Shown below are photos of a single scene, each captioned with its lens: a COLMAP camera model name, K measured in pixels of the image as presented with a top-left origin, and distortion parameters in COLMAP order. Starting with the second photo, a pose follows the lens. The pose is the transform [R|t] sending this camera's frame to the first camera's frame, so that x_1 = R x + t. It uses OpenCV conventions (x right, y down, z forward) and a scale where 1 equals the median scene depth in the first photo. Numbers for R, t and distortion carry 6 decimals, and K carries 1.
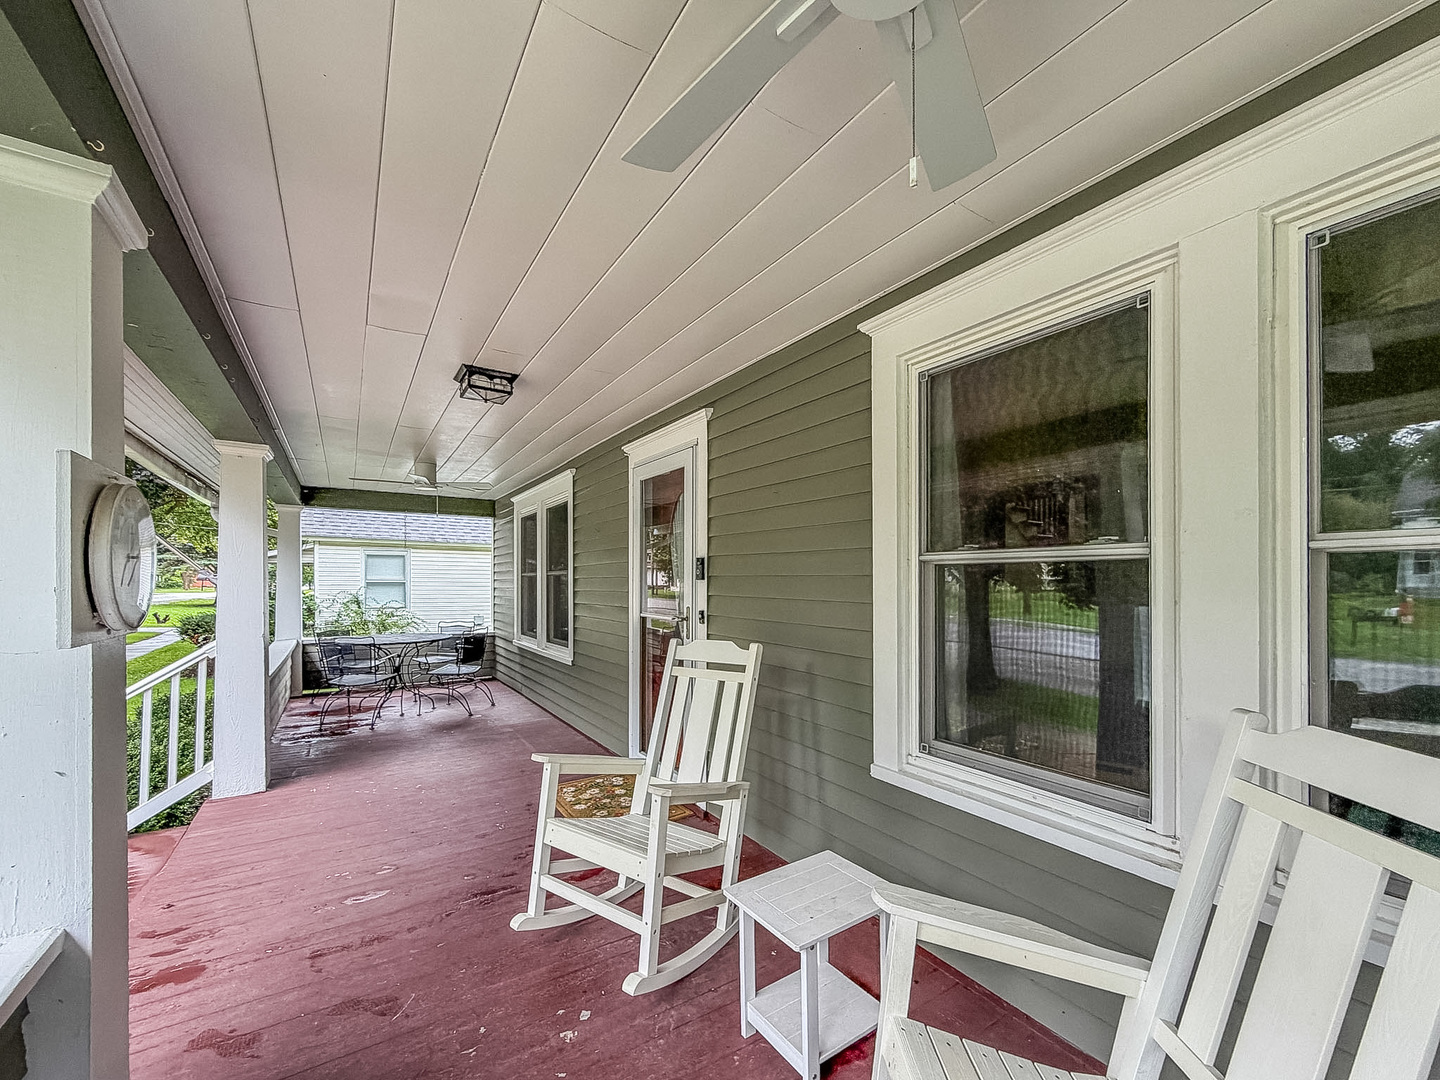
lens RADIAL K [[594.8, 0, 752.9], [0, 594.8, 591.6], [0, 0, 1]] dist [0.010621, -0.001308]
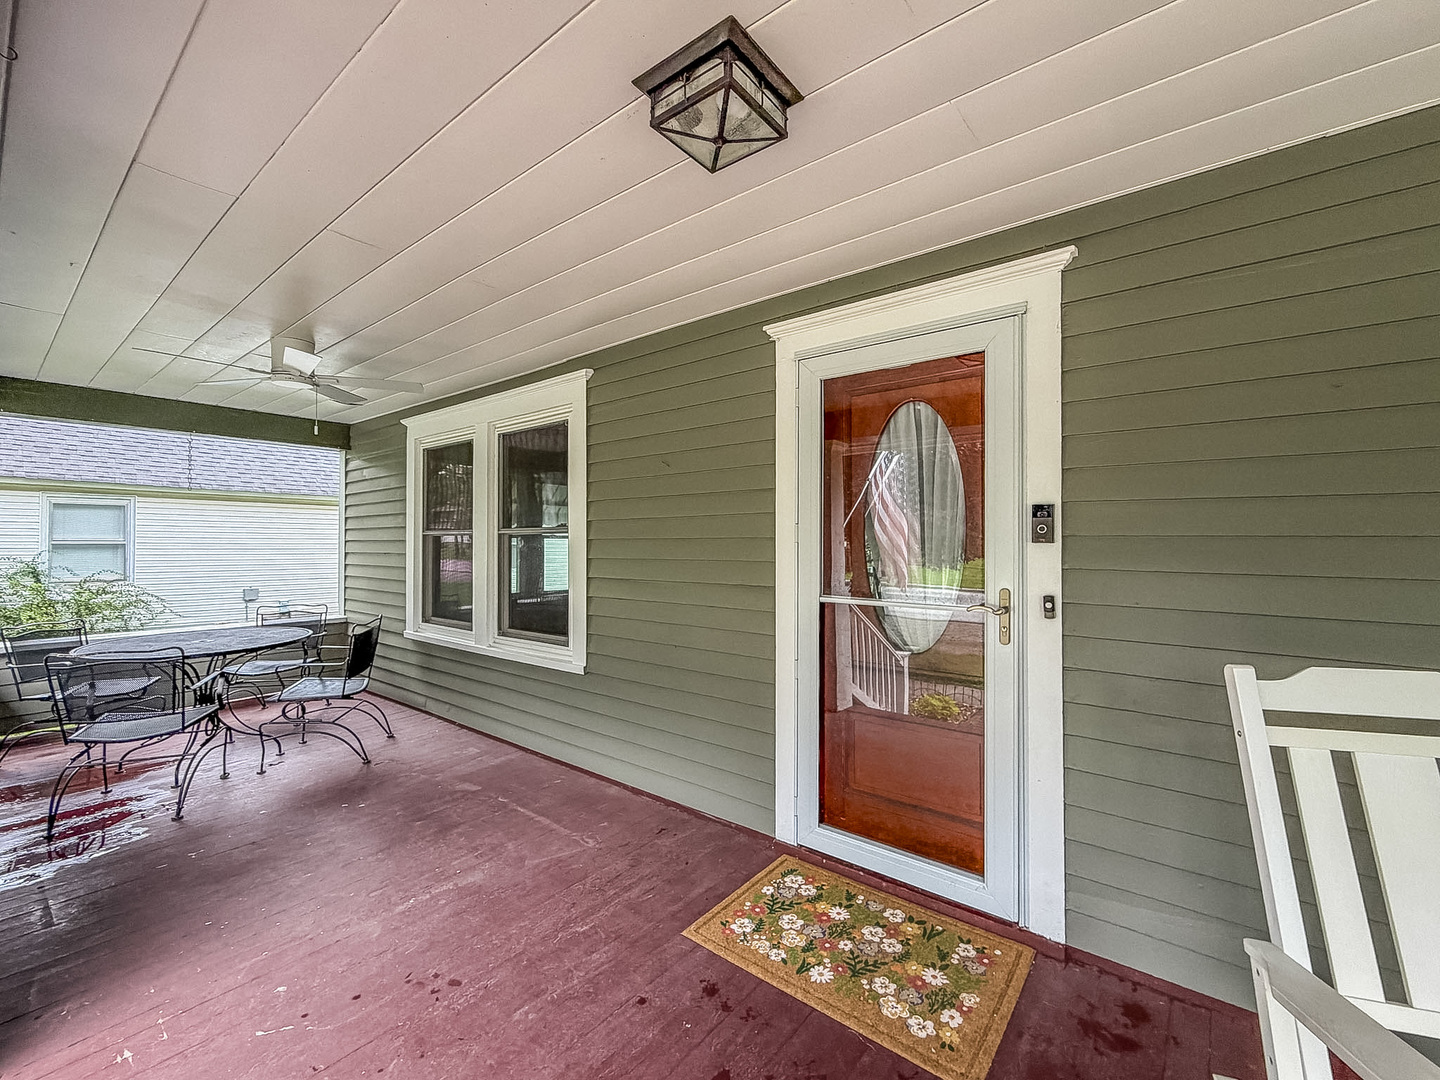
lens RADIAL K [[562.1, 0, 729.9], [0, 562.1, 538.0], [0, 0, 1]] dist [0.000135, -0.000104]
pose [[0.942640, -0.006257, 0.333751, -0.288224], [0.011691, 0.999830, -0.014274, -0.010220], [-0.333605, 0.017357, 0.942553, 0.301089]]
